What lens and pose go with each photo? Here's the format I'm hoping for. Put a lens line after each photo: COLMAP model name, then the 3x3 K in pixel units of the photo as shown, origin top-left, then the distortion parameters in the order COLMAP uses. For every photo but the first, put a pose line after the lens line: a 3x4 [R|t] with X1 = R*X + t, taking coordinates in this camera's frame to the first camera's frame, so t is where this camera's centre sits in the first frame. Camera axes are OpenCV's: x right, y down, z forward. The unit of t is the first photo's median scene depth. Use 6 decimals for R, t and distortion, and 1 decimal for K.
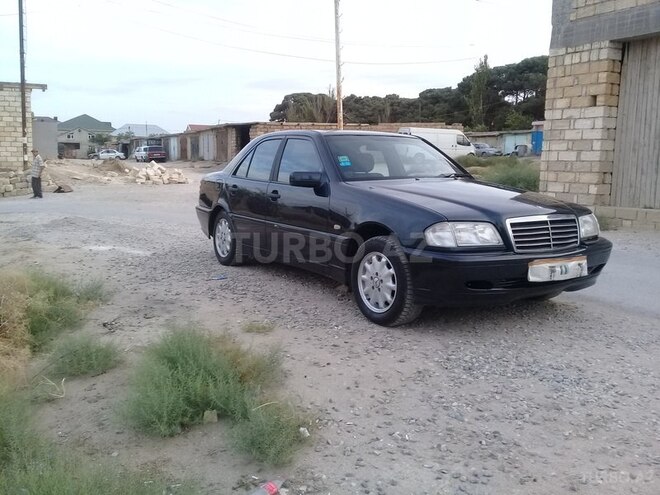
lens RADIAL K [[603.3, 0, 321.5], [0, 603.3, 245.4], [0, 0, 1]] dist [0.069001, -0.133967]
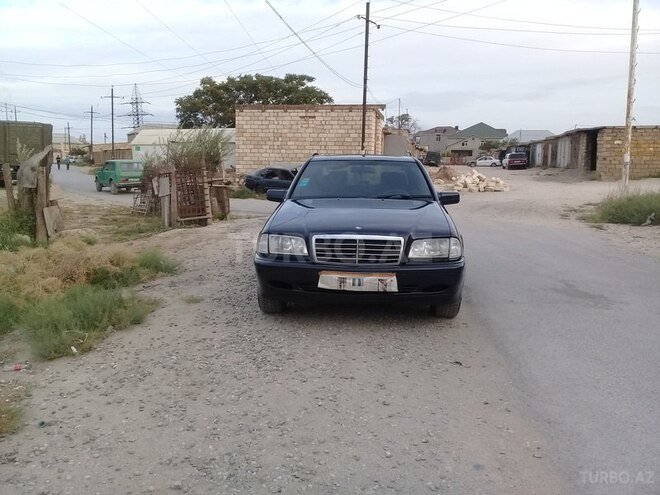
lens RADIAL K [[603.3, 0, 321.5], [0, 603.3, 245.4], [0, 0, 1]] dist [0.069001, -0.133967]
pose [[0.801928, 0.076648, -0.592483, 0.111564], [-0.081611, 0.996493, 0.018454, -0.005016], [0.591820, 0.033555, 0.805371, 0.003216]]
